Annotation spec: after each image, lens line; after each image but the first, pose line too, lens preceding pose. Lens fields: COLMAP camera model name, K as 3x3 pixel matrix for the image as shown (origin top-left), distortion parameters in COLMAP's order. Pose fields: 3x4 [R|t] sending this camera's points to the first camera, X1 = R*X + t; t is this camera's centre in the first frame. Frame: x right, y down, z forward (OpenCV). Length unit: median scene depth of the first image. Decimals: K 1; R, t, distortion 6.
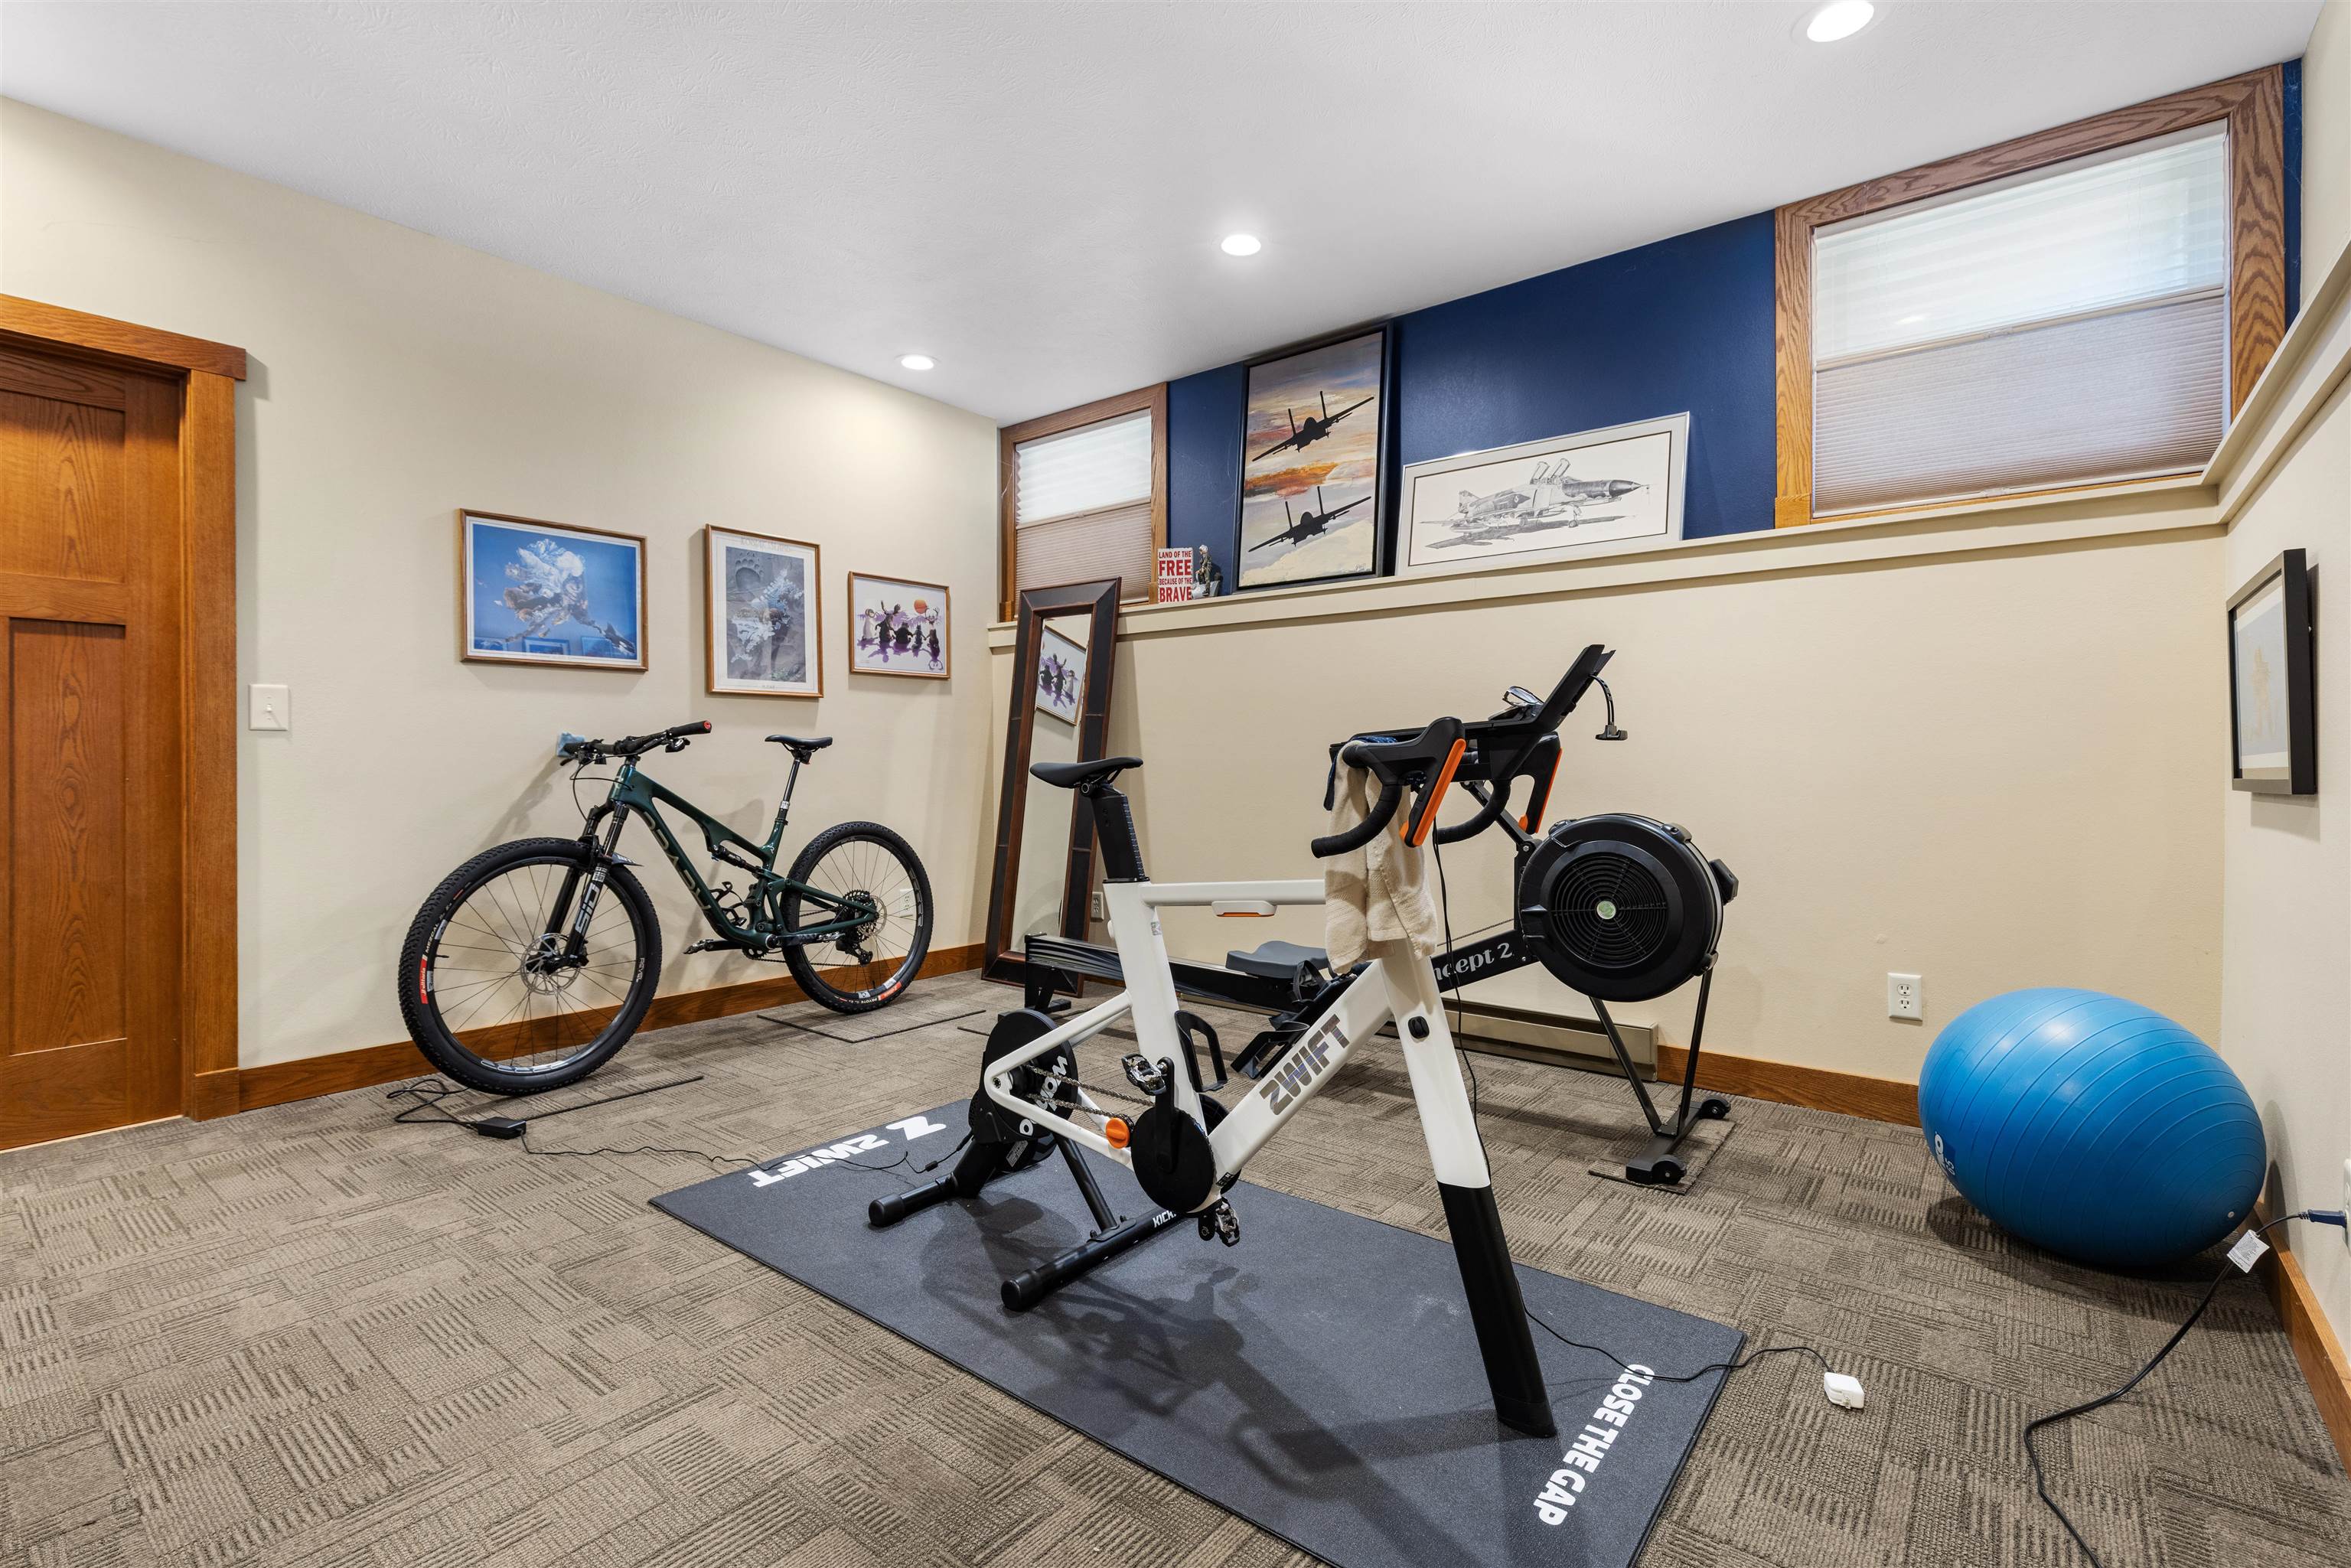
lens RADIAL K [[1066.8, 0, 1174.6], [0, 1066.8, 762.7], [0, 0, 1]] dist [0.004251, -0.000456]
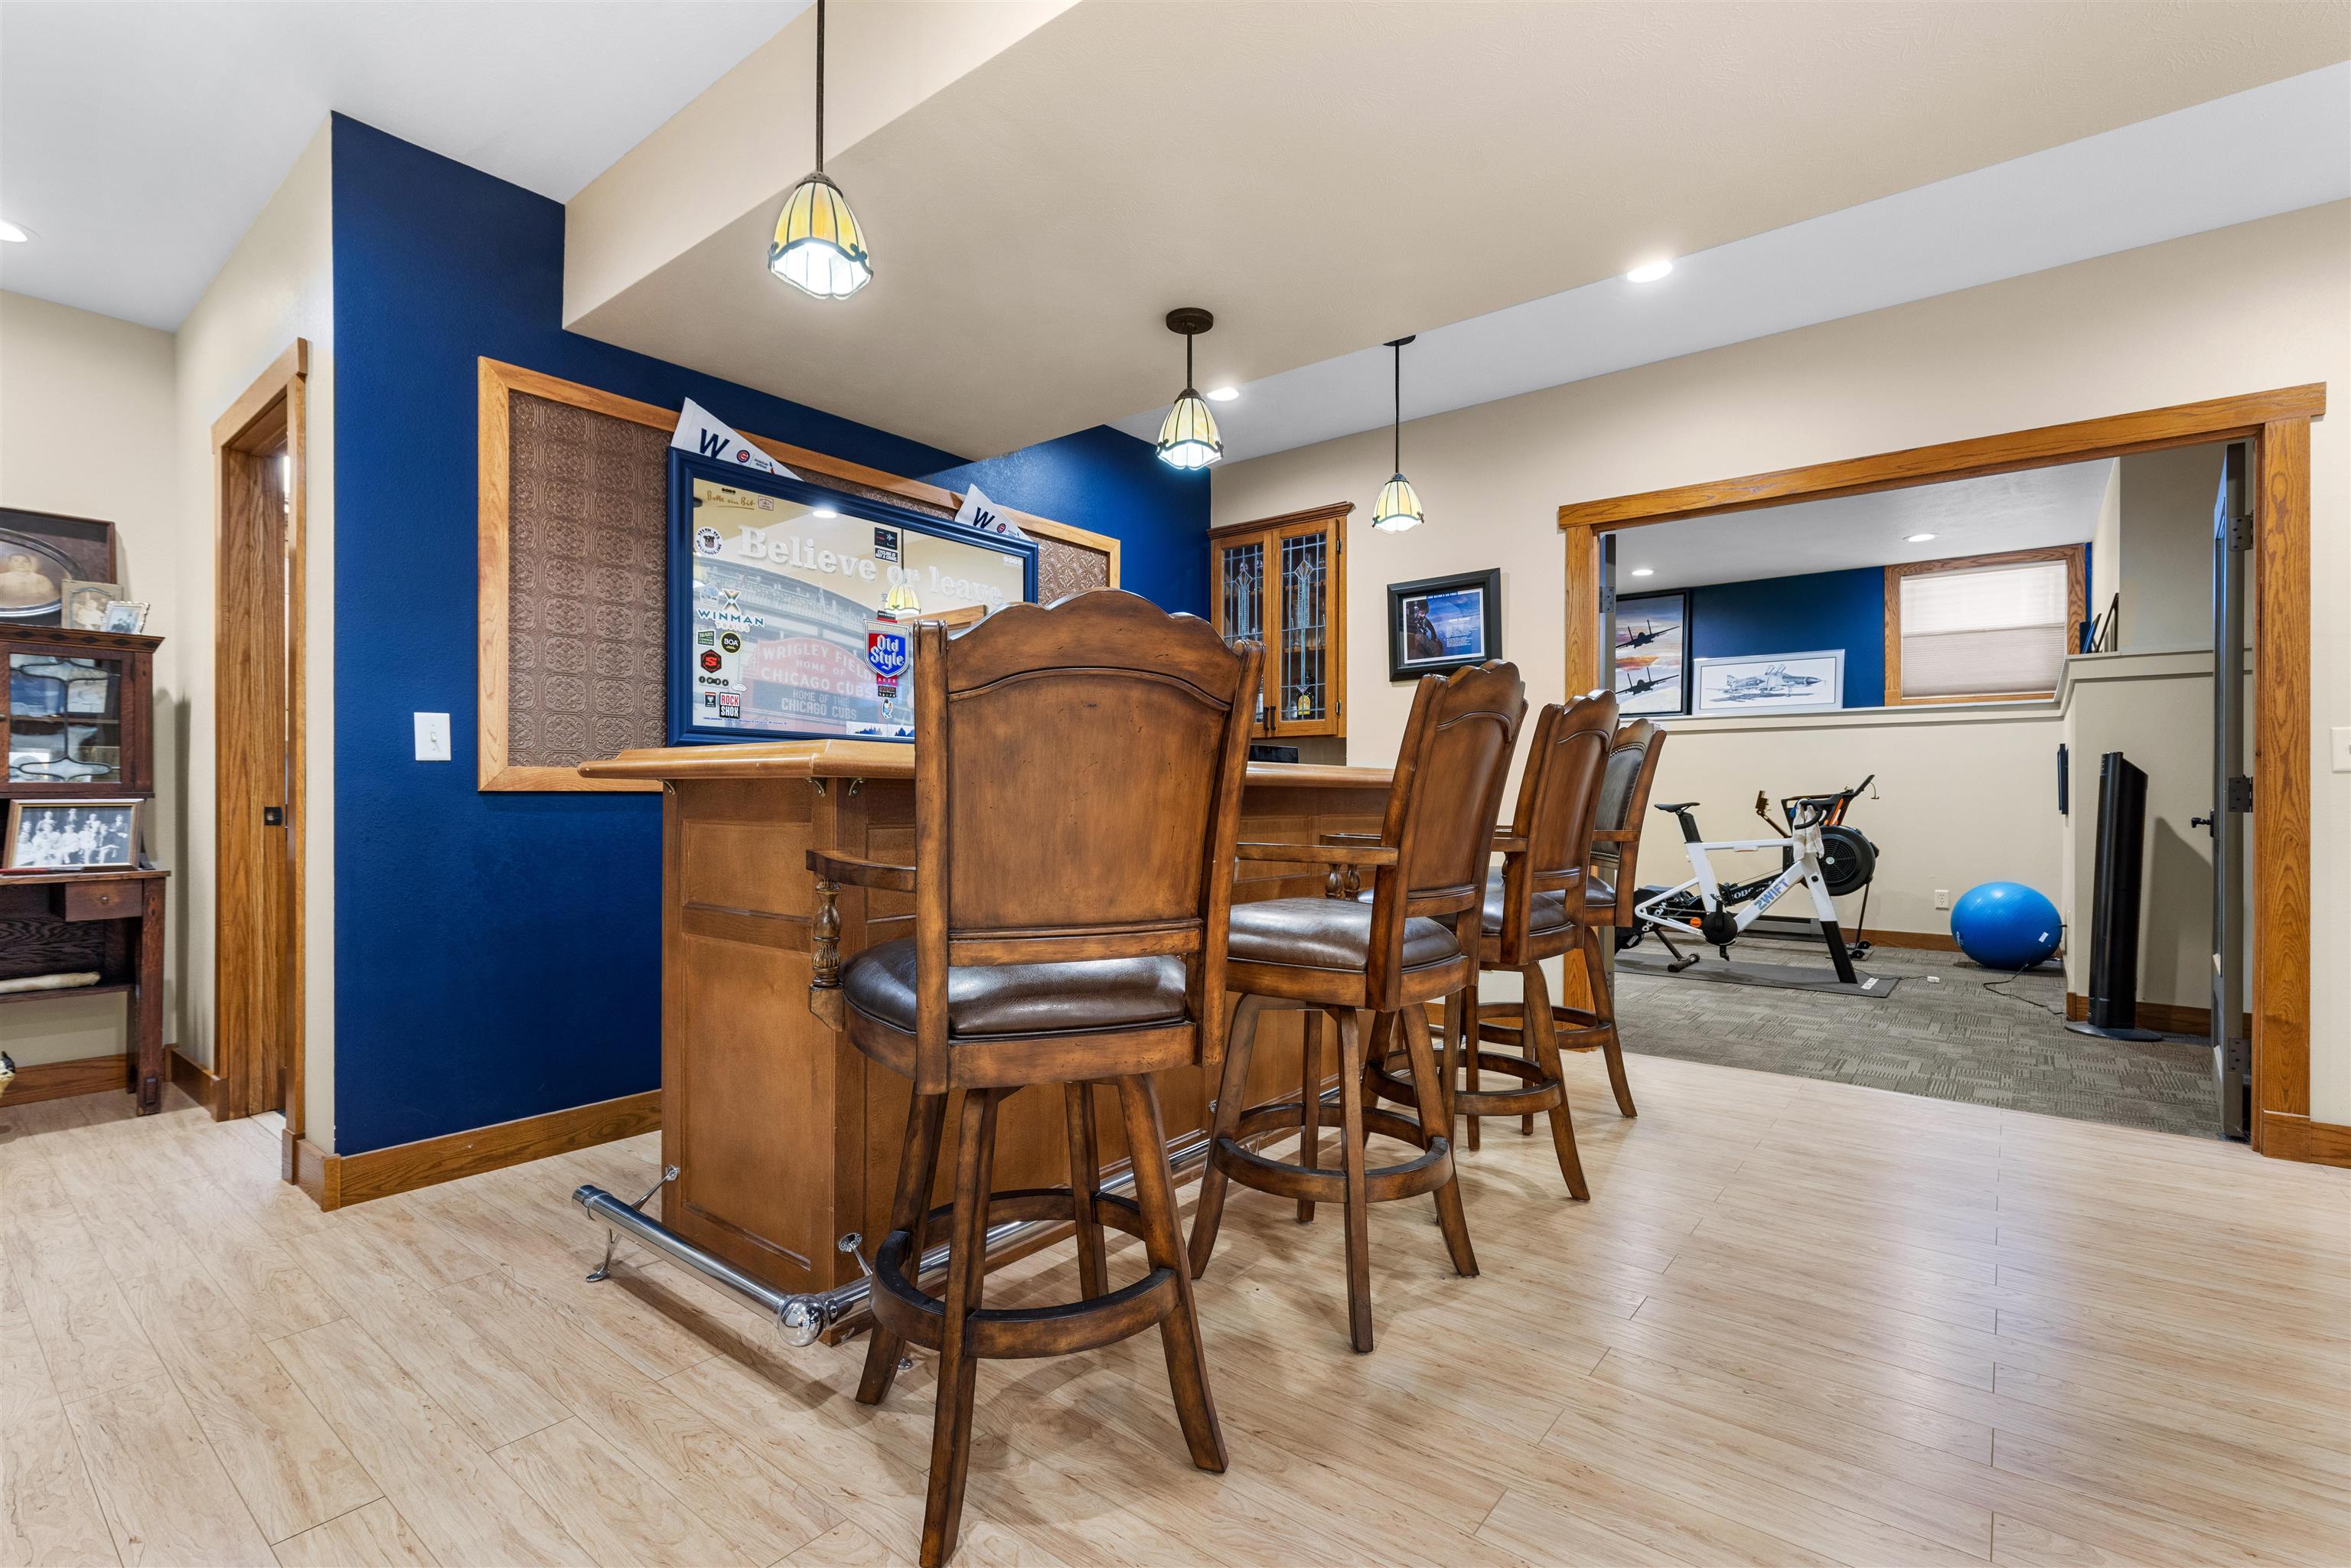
lens RADIAL K [[1066.8, 0, 1181.0], [0, 1066.8, 793.9], [0, 0, 1]] dist [0.004251, -0.000456]
pose [[0.999978, 0.005089, 0.004288, -0.933826], [-0.005061, 0.999966, -0.006569, -0.000986], [-0.004321, 0.006548, 0.999969, -1.257359]]
